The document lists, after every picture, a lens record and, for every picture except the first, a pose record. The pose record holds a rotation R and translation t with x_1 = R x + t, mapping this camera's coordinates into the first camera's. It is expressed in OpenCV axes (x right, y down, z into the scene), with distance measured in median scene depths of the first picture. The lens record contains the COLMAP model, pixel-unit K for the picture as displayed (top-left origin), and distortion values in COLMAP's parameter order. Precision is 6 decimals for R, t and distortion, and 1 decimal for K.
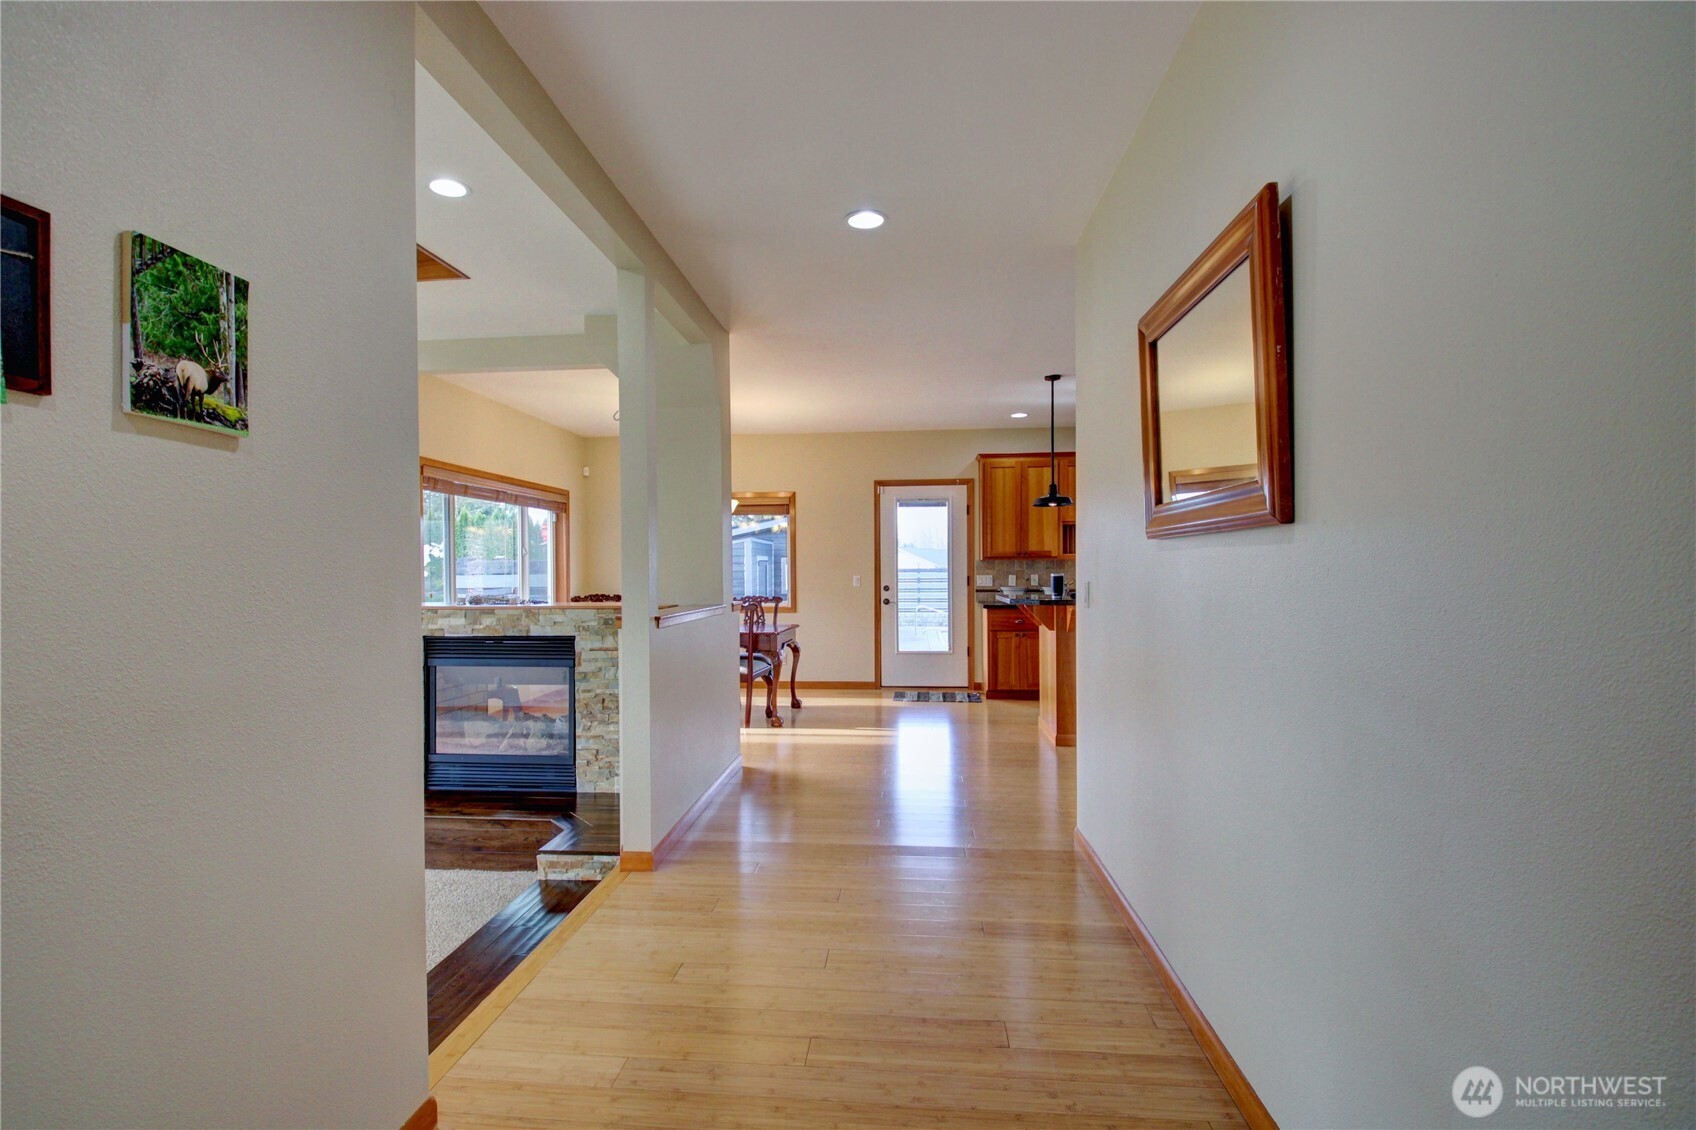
lens RADIAL K [[786.4, 0, 852.6], [0, 786.4, 559.0], [0, 0, 1]] dist [0.006645, -0.013926]
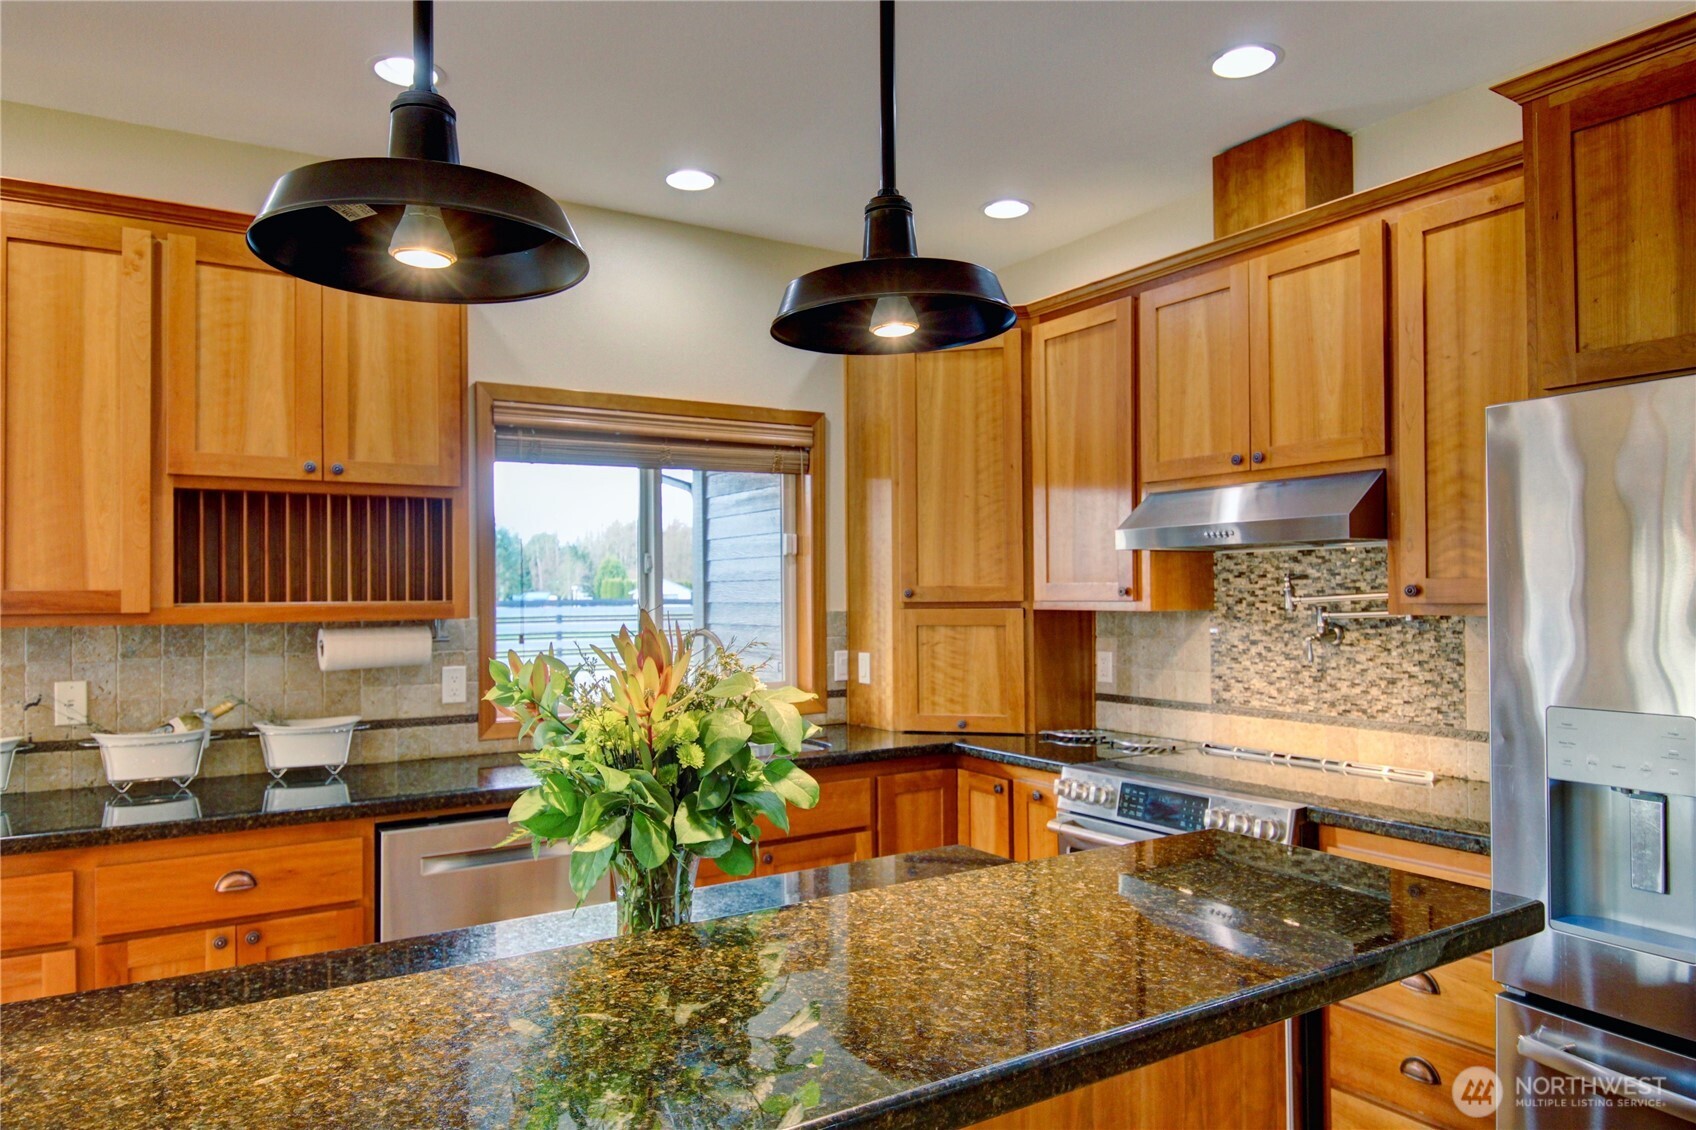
lens RADIAL K [[1097.3, 0, 840.6], [0, 1097.3, 574.2], [0, 0, 1]] dist [0.019398, -0.021099]
pose [[0.805288, 0.013794, 0.592724, 0.220691], [-0.010195, 0.999904, -0.009419, -0.014974], [-0.592797, 0.001542, 0.805351, 0.567500]]
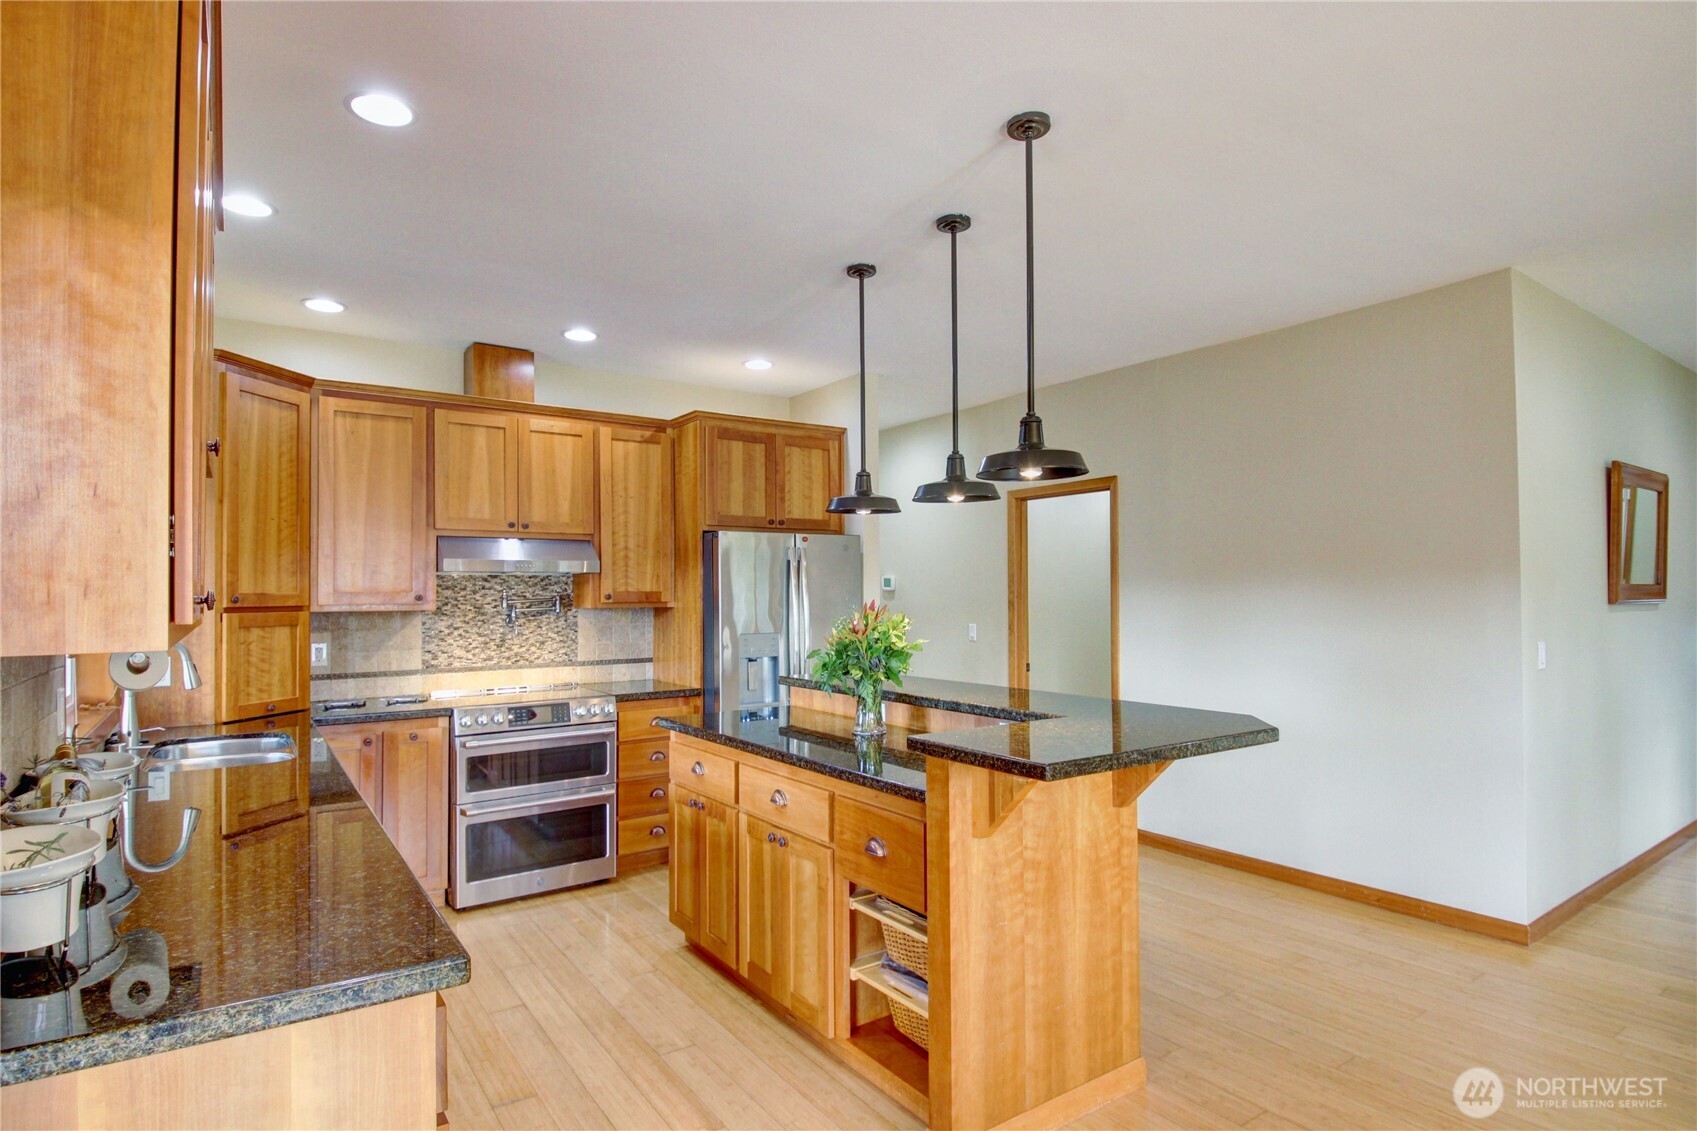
lens RADIAL K [[885.2, 0, 850.8], [0, 885.2, 580.2], [0, 0, 1]] dist [0.000617, -0.007542]
pose [[-0.633498, 0.025943, 0.773310, -0.005356], [-0.000418, 0.999426, -0.033871, -0.006229], [-0.773745, -0.021780, -0.633123, 0.978200]]
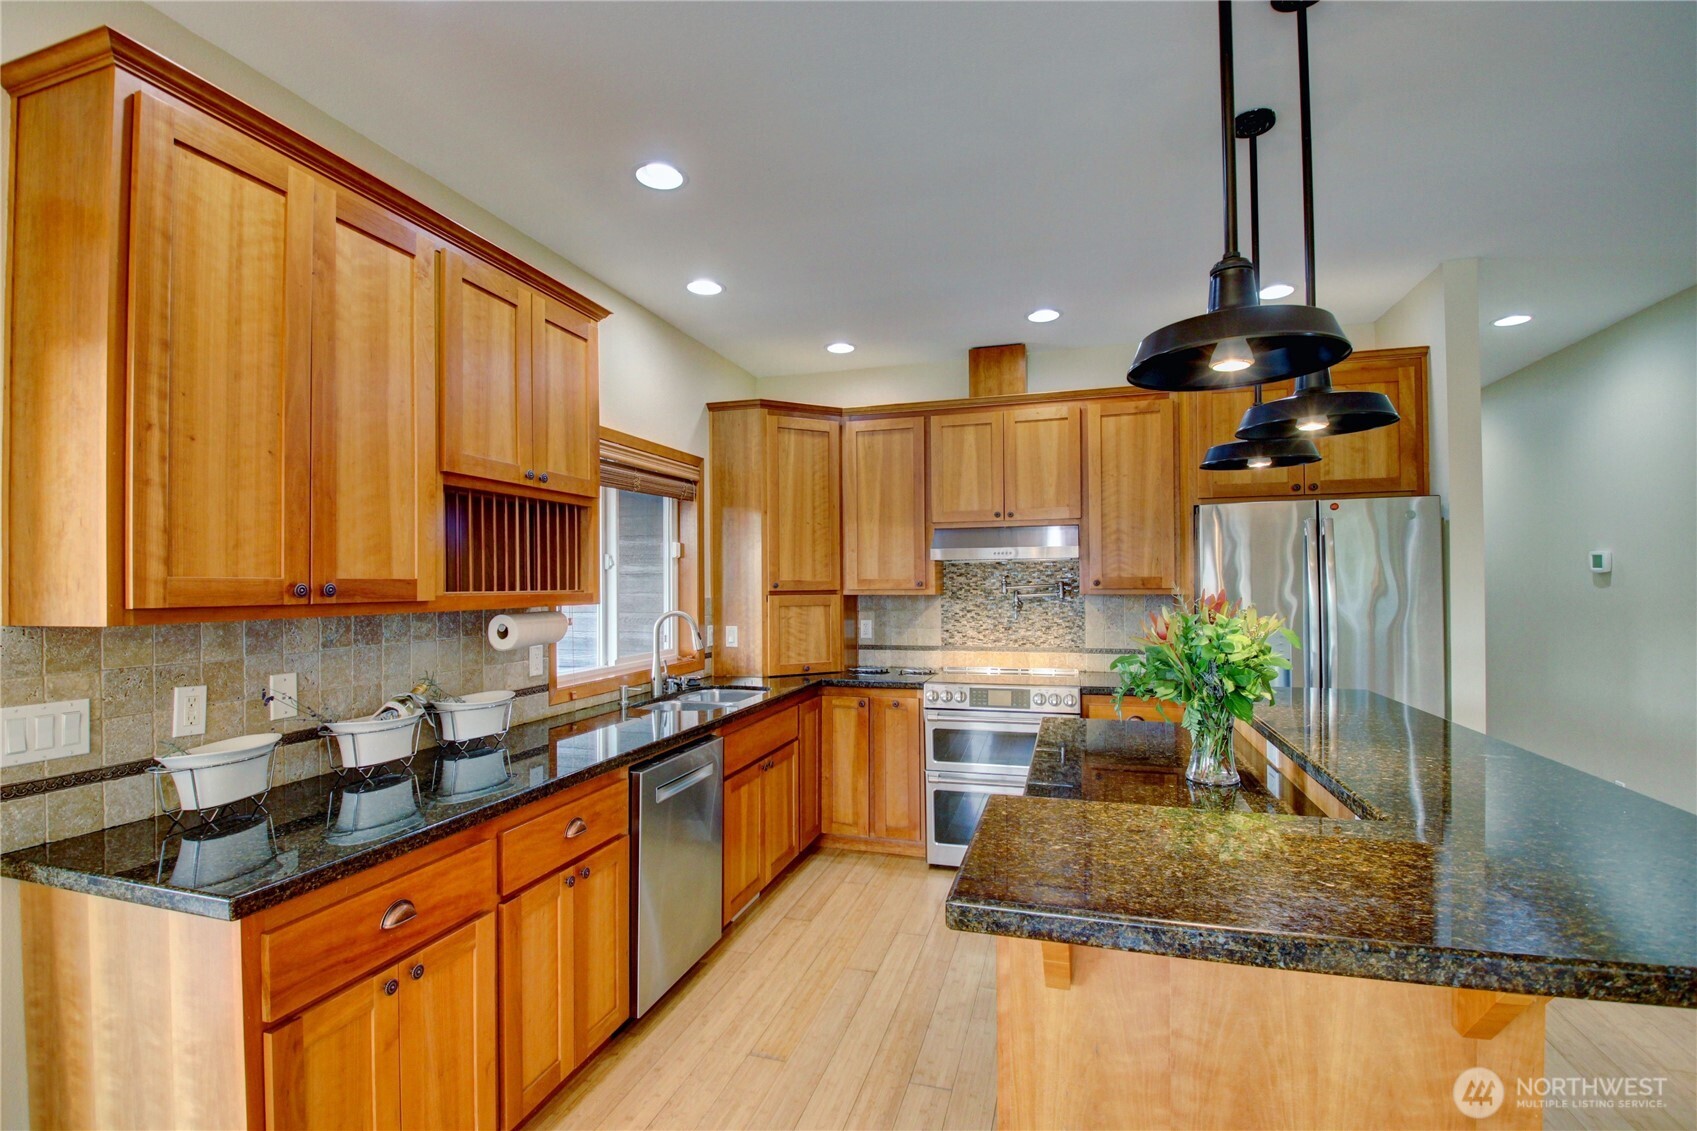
lens RADIAL K [[786.9, 0, 844.1], [0, 786.9, 577.9], [0, 0, 1]] dist [0.006645, -0.013926]
pose [[0.215948, 0.015713, 0.976279, 0.028788], [-0.010368, 0.999851, -0.013799, -0.009447], [-0.976350, -0.007142, 0.216078, 0.778969]]
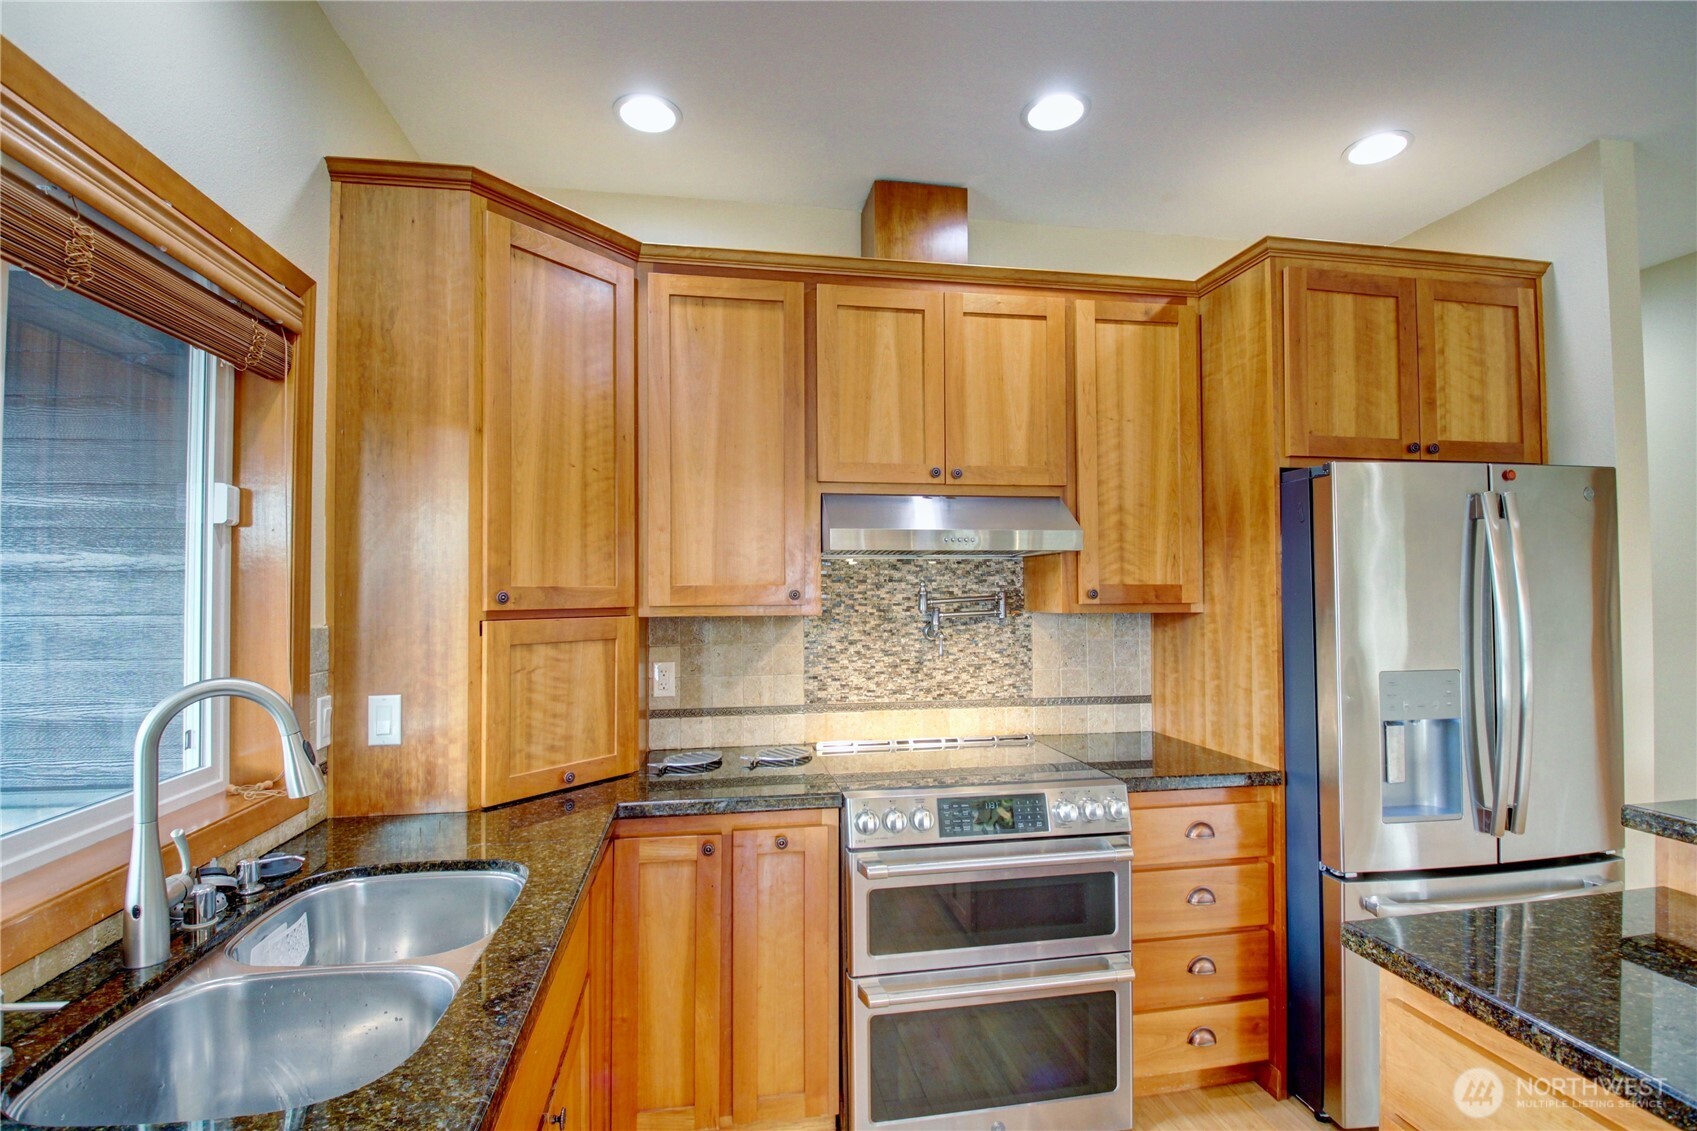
lens RADIAL K [[786.9, 0, 841.0], [0, 786.9, 577.8], [0, 0, 1]] dist [0.006645, -0.013926]
pose [[-0.237720, 0.028392, 0.970919, 0.282222], [-0.008801, 0.999469, -0.031381, -0.010822], [-0.971294, -0.016005, -0.237343, 0.895340]]
